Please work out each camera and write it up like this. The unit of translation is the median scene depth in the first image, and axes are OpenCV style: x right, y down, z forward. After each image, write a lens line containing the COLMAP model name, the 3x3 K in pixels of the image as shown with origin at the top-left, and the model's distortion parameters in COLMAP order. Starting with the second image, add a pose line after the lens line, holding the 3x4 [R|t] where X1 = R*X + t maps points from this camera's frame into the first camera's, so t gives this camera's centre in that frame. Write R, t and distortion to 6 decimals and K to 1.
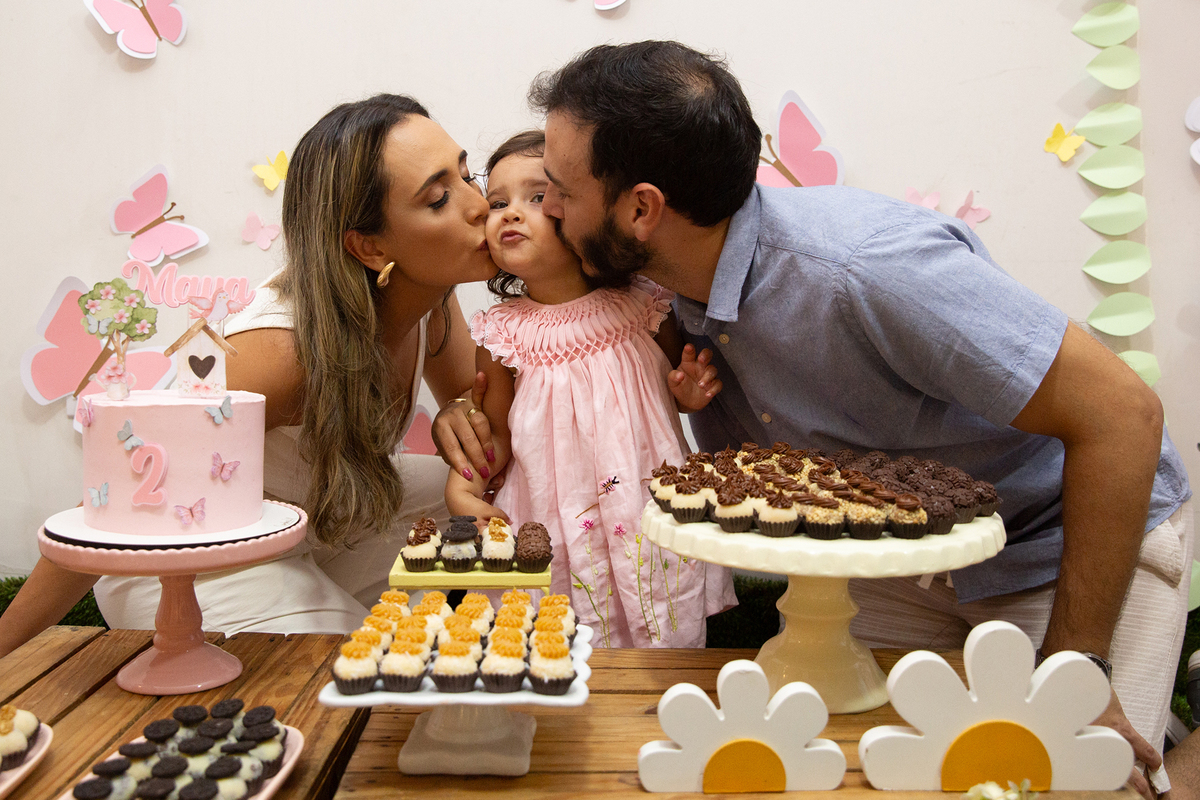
lens RADIAL K [[1202.2, 0, 602.0], [0, 1202.2, 356.6], [0, 0, 1]] dist [-0.056055, 0.100431]
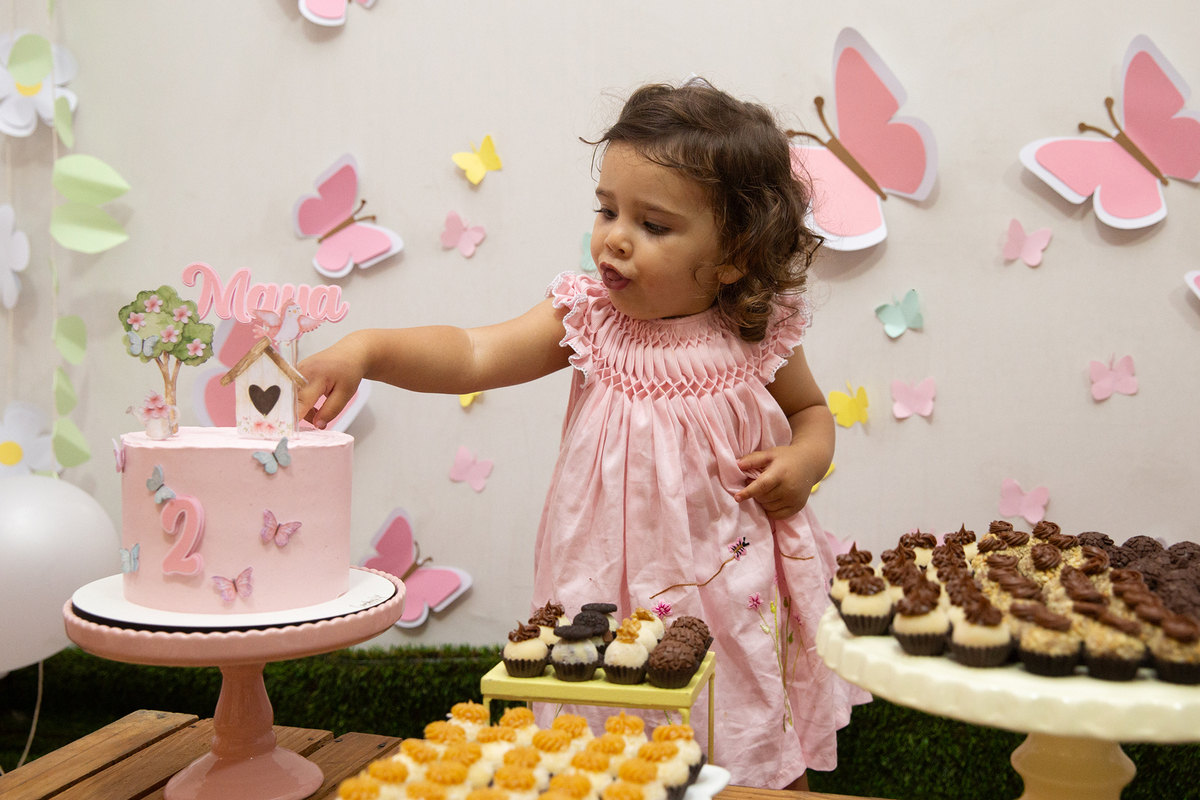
lens RADIAL K [[1386.2, 0, 701.3], [0, 1386.2, 418.2], [0, 0, 1]] dist [0.031364, 0.014633]
pose [[0.974100, 0.023771, -0.224863, 0.159960], [-0.019170, 0.999560, 0.022627, -0.005945], [0.225302, -0.017730, 0.974128, 0.187303]]
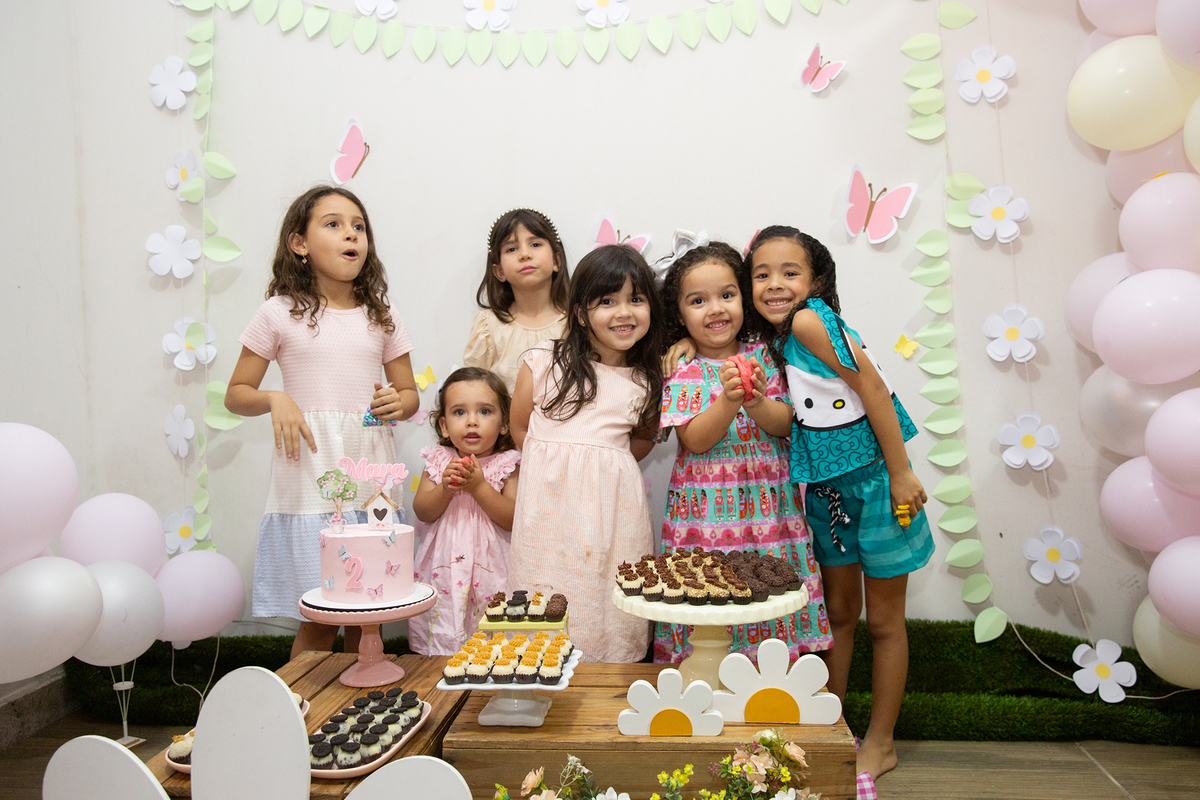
lens RADIAL K [[942.0, 0, 609.2], [0, 942.0, 417.1], [0, 0, 1]] dist [-0.027109, 0.041601]
pose [[0.994991, -0.024755, -0.096851, 0.189092], [0.022553, 0.999463, -0.023768, -0.109197], [0.097387, 0.021465, 0.995015, -0.489148]]
